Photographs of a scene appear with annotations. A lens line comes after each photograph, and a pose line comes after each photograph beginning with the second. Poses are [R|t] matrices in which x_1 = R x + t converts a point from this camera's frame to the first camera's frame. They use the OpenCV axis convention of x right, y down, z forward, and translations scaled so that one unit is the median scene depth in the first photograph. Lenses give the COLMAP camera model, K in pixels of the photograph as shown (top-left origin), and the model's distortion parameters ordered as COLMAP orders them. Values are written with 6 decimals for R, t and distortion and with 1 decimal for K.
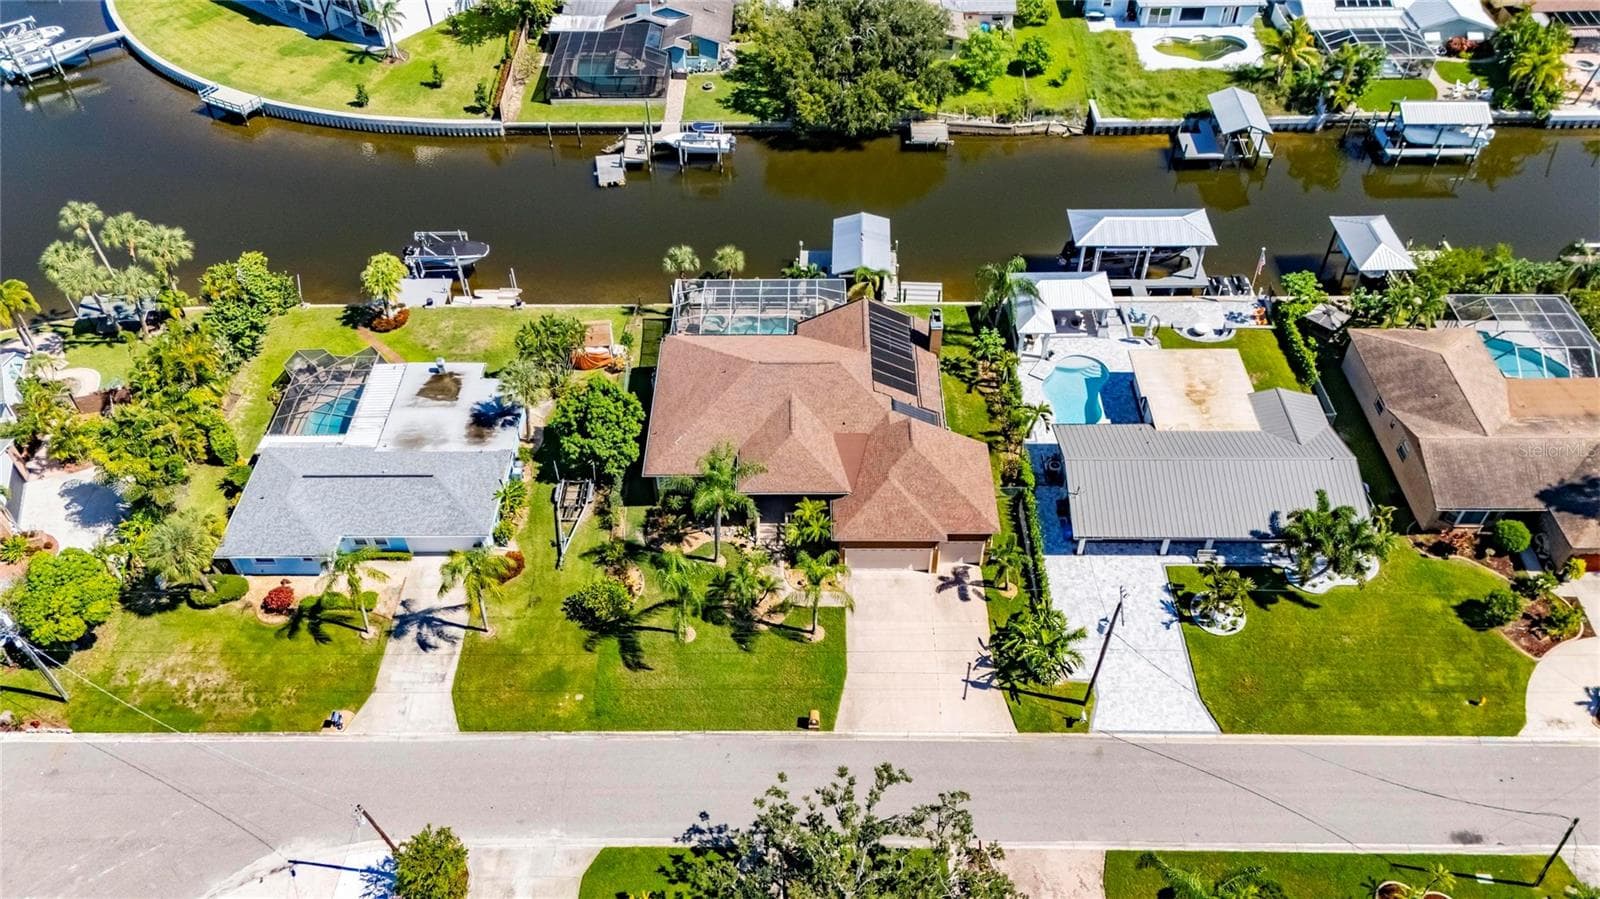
lens RADIAL K [[1176.4, 0, 797.0], [0, 1176.4, 442.4], [0, 0, 1]] dist [0.063098, -0.057717]
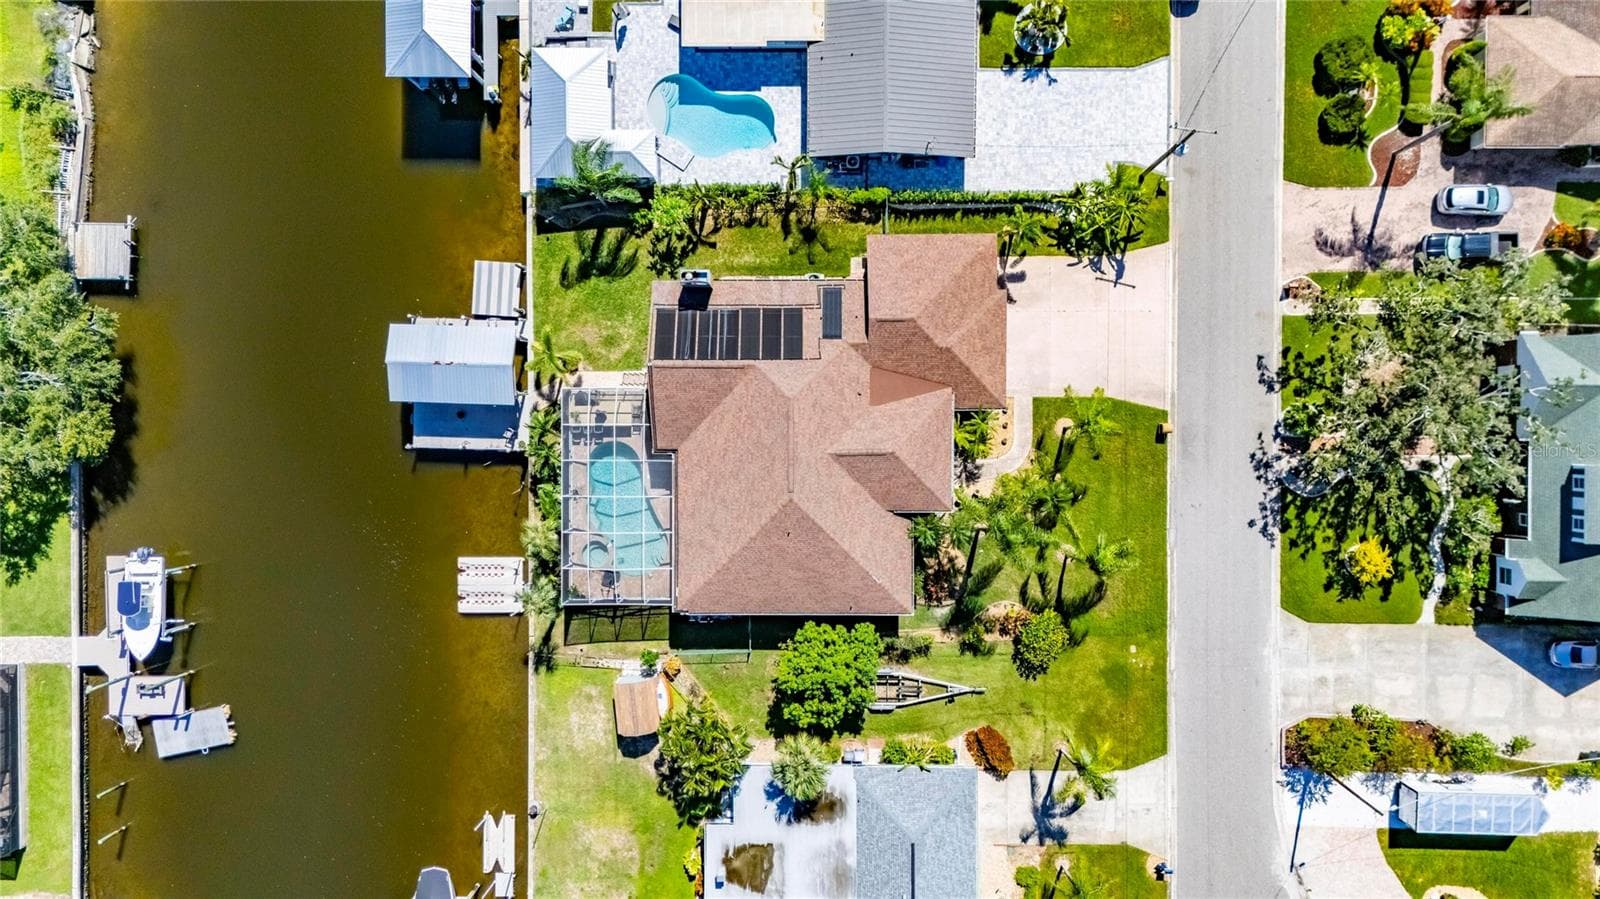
lens RADIAL K [[1176.4, 0, 785.3], [0, 1176.4, 446.3], [0, 0, 1]] dist [0.063098, -0.057717]
pose [[-0.010565, -0.999942, 0.002052, -0.000910], [0.719596, -0.006178, 0.694366, -0.678880], [-0.694313, 0.008813, 0.719619, 0.405457]]
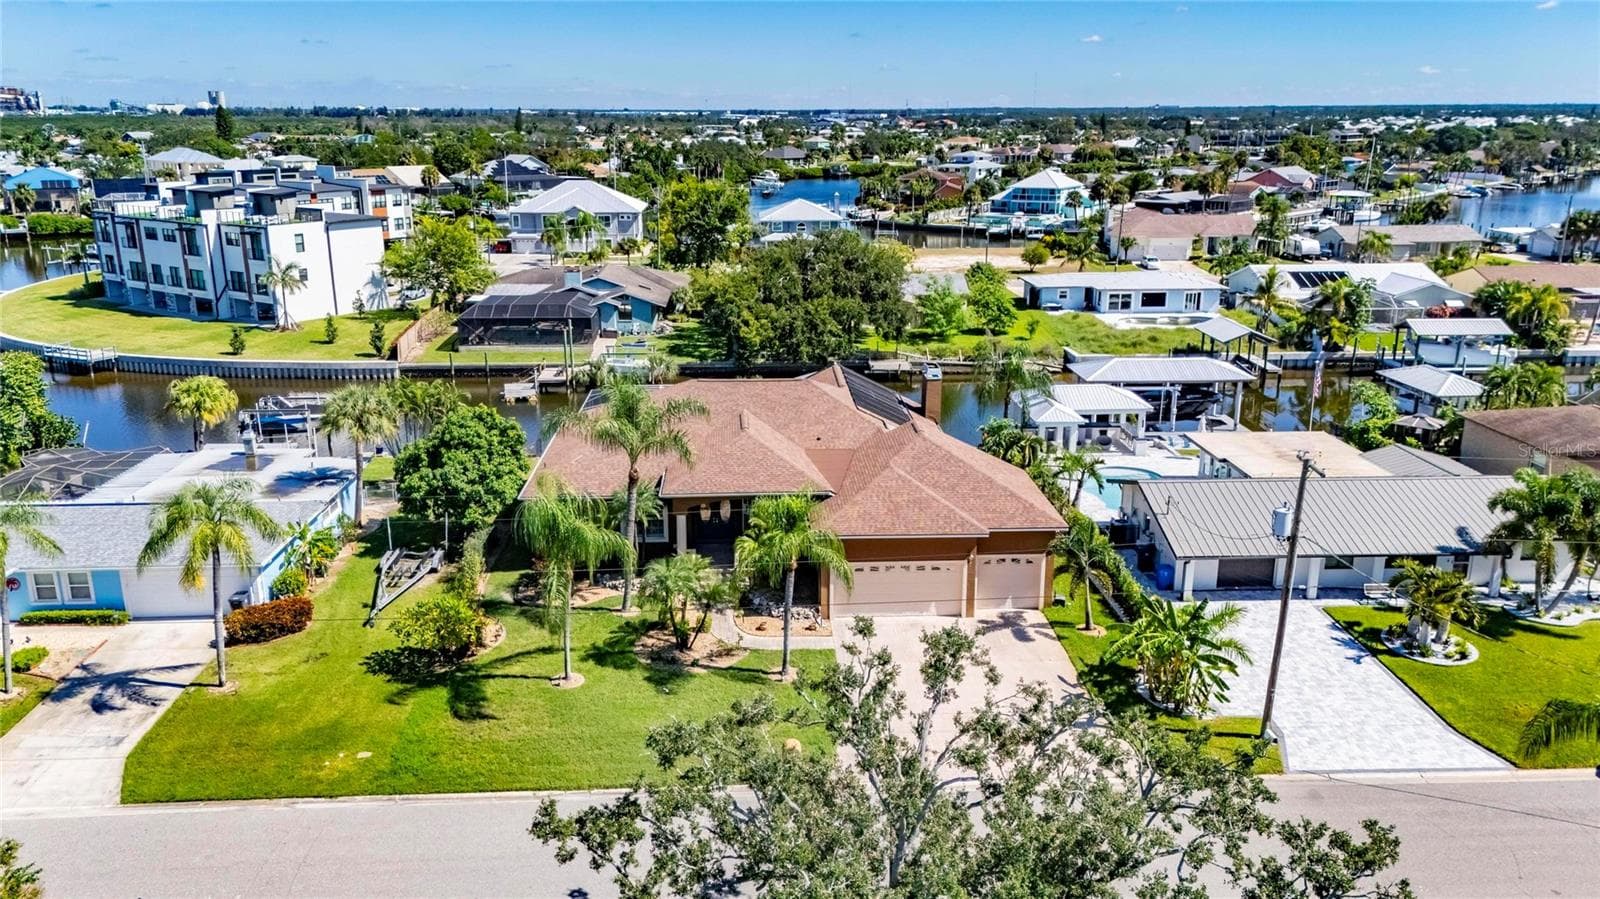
lens RADIAL K [[1176.4, 0, 800.6], [0, 1176.4, 481.9], [0, 0, 1]] dist [0.063098, -0.057717]
pose [[0.998200, -0.003487, 0.059868, -0.012363], [0.030721, 0.887097, -0.460560, 0.329203], [-0.051502, 0.461570, 0.885607, 0.399078]]
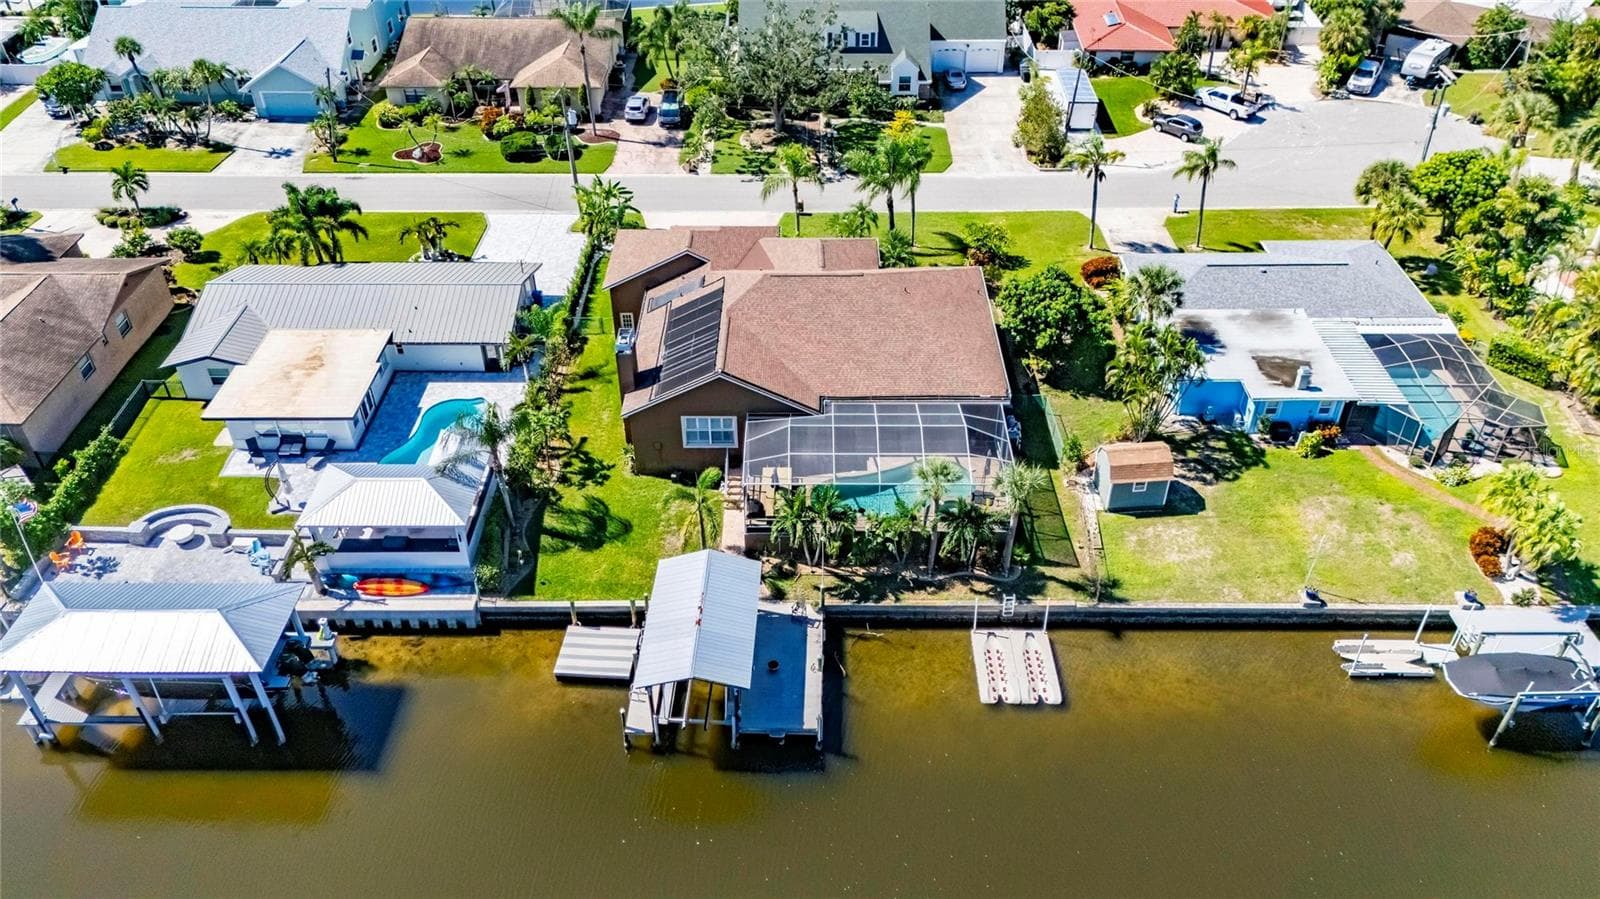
lens RADIAL K [[1176.4, 0, 798.9], [0, 1176.4, 474.7], [0, 0, 1]] dist [0.063098, -0.057717]
pose [[-0.999785, 0.018168, 0.010005, 0.005736], [0.012120, 0.120264, 0.992668, -0.878606], [0.016832, 0.992576, -0.120458, 1.269696]]
